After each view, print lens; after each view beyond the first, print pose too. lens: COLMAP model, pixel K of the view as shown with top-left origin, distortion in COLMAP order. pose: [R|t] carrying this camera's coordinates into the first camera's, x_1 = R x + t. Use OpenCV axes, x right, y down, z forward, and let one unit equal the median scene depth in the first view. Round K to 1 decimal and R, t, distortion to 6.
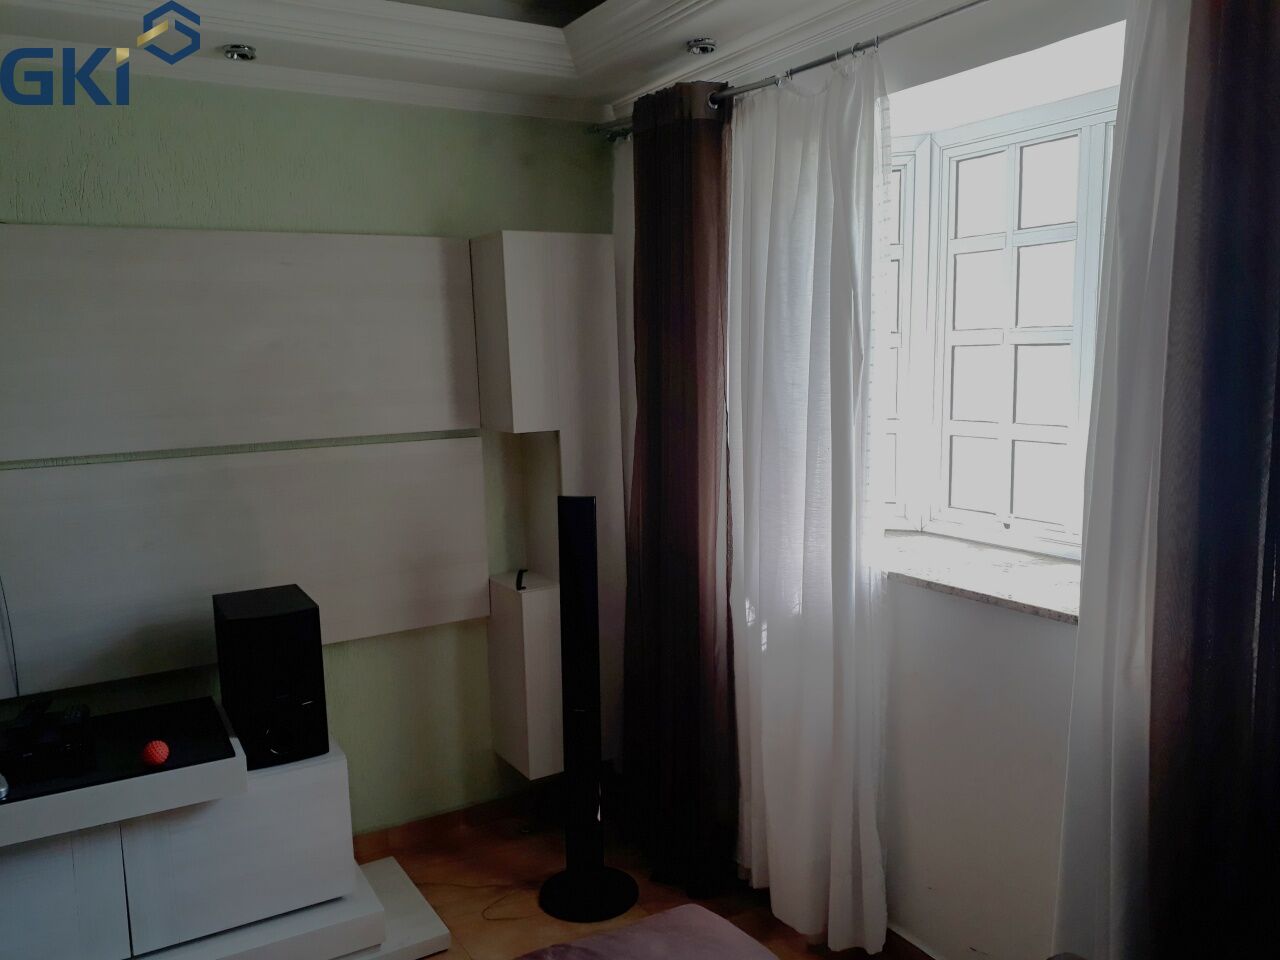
lens RADIAL K [[1022.0, 0, 649.8], [0, 1022.0, 476.5], [0, 0, 1]] dist [0.027136, -0.038426]
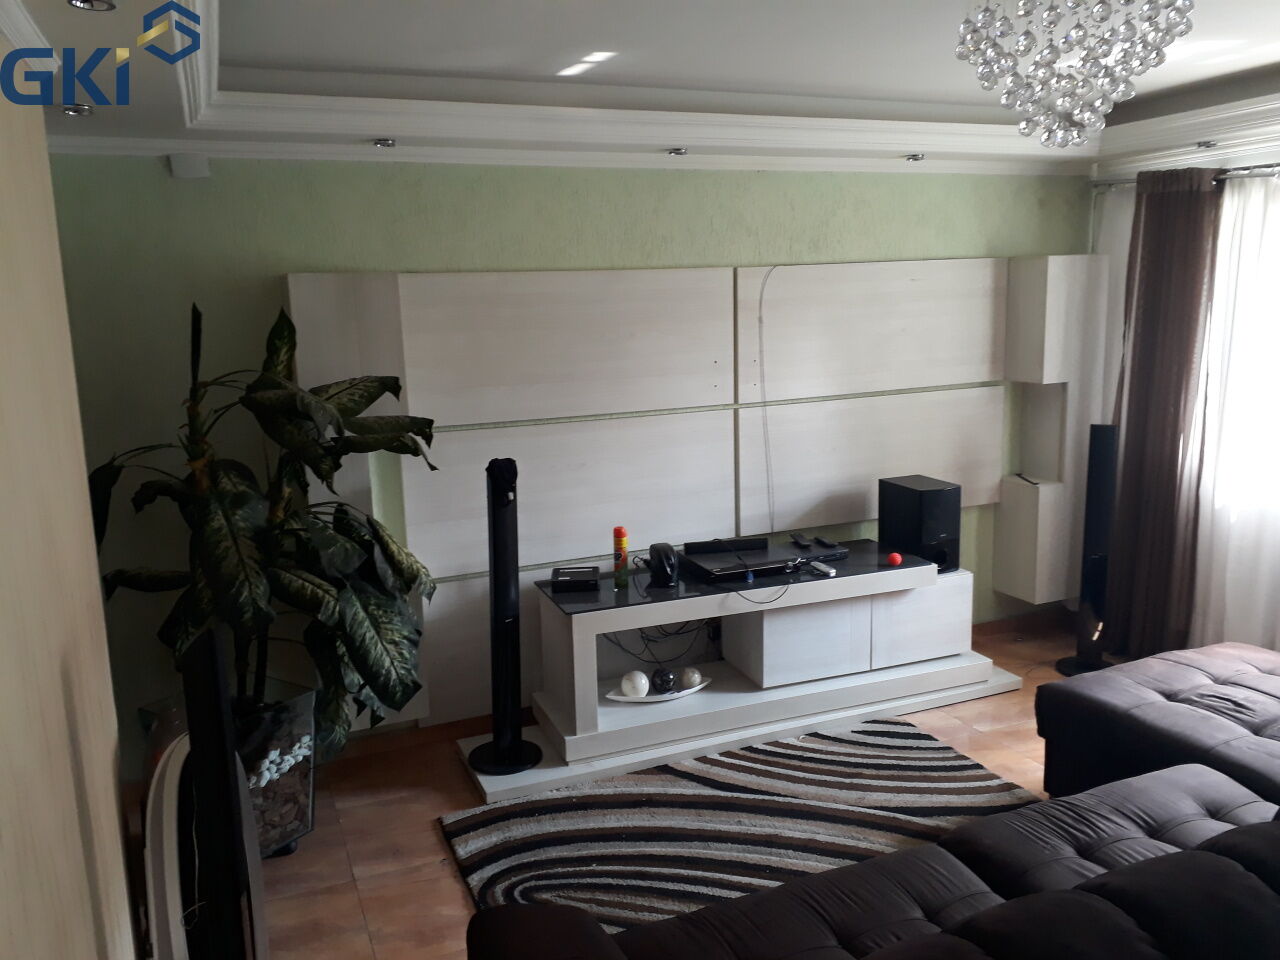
lens RADIAL K [[1022.0, 0, 631.2], [0, 1022.0, 481.9], [0, 0, 1]] dist [0.027136, -0.038426]
pose [[0.981839, 0.020071, -0.188652, -0.513907], [-0.007221, 0.997621, 0.068556, 0.004460], [0.189579, -0.065949, 0.979648, -0.770702]]
